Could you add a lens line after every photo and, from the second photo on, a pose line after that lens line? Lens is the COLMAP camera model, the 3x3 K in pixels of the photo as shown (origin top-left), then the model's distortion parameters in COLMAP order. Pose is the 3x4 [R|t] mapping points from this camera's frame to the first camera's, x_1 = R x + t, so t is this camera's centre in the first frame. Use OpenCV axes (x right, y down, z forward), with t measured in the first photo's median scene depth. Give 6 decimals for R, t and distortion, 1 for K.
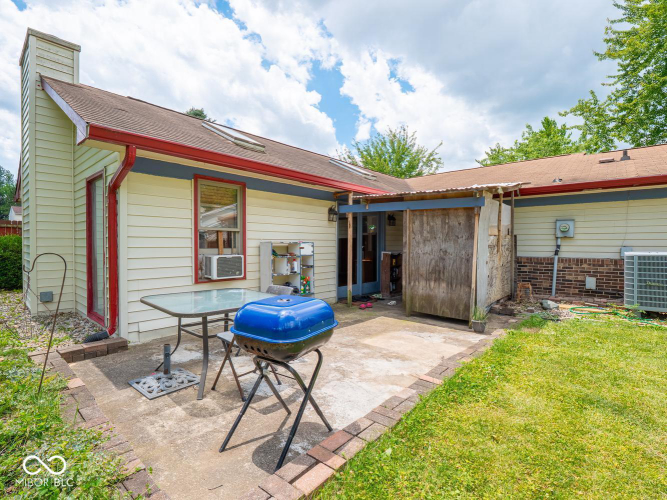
lens RADIAL K [[330.0, 0, 329.3], [0, 330.0, 250.0], [0, 0, 1]] dist [-0.007452, -0.001240]
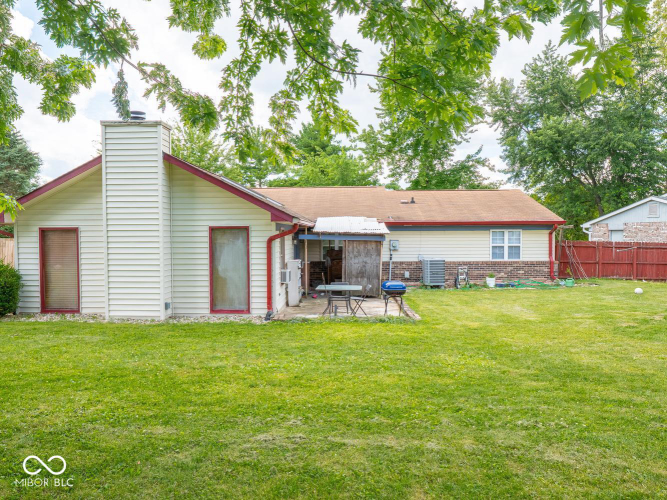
lens RADIAL K [[485.3, 0, 331.8], [0, 485.3, 251.2], [0, 0, 1]] dist [-0.004230, 0.011056]
pose [[0.776815, -0.029039, 0.629059, -1.366999], [0.020274, 0.999572, 0.021107, -0.106455], [-0.629402, -0.003643, 0.777071, -0.939949]]
